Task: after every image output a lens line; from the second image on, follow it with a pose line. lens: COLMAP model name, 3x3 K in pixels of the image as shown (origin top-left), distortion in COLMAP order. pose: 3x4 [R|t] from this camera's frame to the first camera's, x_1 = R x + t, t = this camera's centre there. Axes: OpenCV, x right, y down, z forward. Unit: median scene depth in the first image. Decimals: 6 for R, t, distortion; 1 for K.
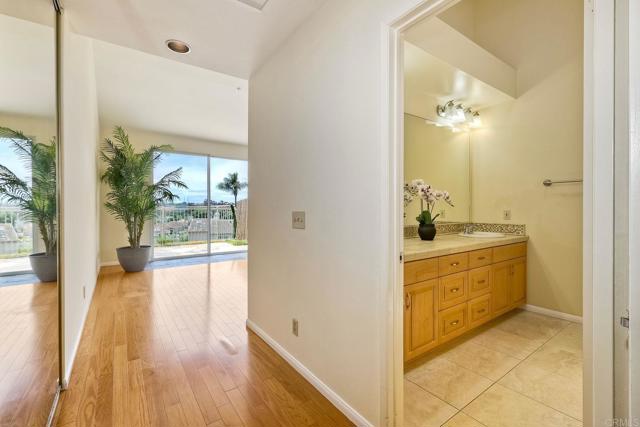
lens RADIAL K [[281.9, 0, 318.5], [0, 281.9, 208.7], [0, 0, 1]] dist [0.001676, 0.000253]
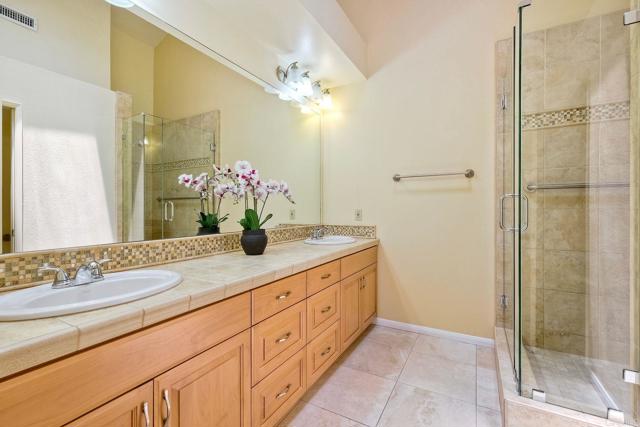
lens RADIAL K [[281.9, 0, 318.5], [0, 281.9, 208.7], [0, 0, 1]] dist [0.001676, 0.000253]
pose [[0.905854, 0.002305, 0.423583, 0.224202], [-0.000022, 0.999985, -0.005396, 0.008581], [-0.423589, 0.004879, 0.905841, 0.316271]]
